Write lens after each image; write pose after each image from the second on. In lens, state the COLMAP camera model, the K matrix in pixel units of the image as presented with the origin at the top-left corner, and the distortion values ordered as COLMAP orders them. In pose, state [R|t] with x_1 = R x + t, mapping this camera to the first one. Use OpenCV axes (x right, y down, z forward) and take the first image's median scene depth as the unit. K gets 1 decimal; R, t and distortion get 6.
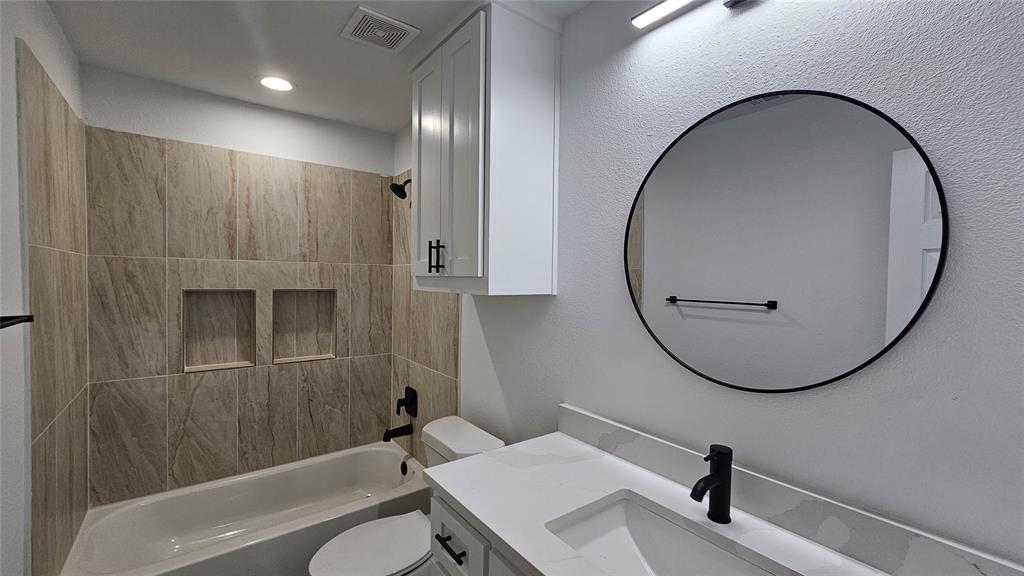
lens RADIAL K [[416.9, 0, 511.7], [0, 416.9, 291.6], [0, 0, 1]] dist [-0.001863, 0.000617]
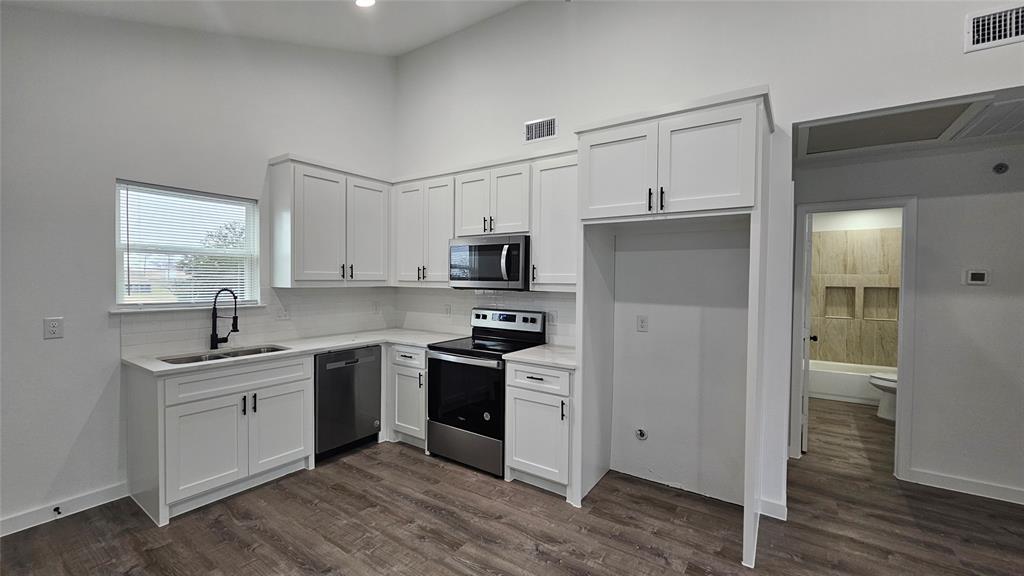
lens RADIAL K [[416.9, 0, 514.0], [0, 416.9, 286.8], [0, 0, 1]] dist [-0.001863, 0.000617]
pose [[0.320920, 0.018743, -0.946921, 1.013254], [-0.016162, 0.999767, 0.014312, -0.007163], [0.946968, 0.010711, 0.321148, -1.612946]]
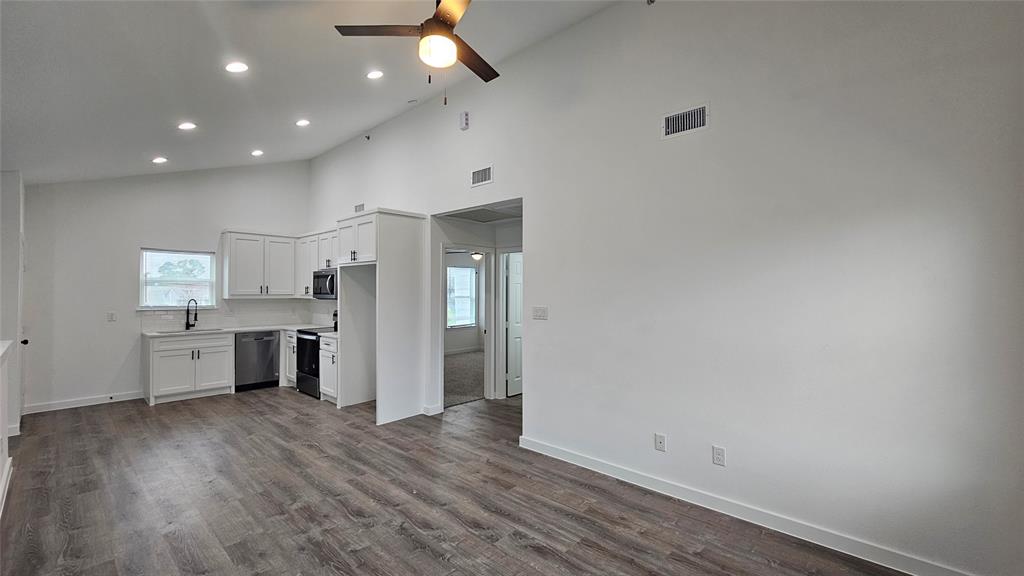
lens RADIAL K [[416.9, 0, 513.2], [0, 416.9, 289.5], [0, 0, 1]] dist [-0.001863, 0.000617]
pose [[0.187920, -0.011693, -0.982115, 2.397708], [-0.011952, 0.999828, -0.014191, -0.014341], [0.982112, 0.014405, 0.187748, -0.583902]]
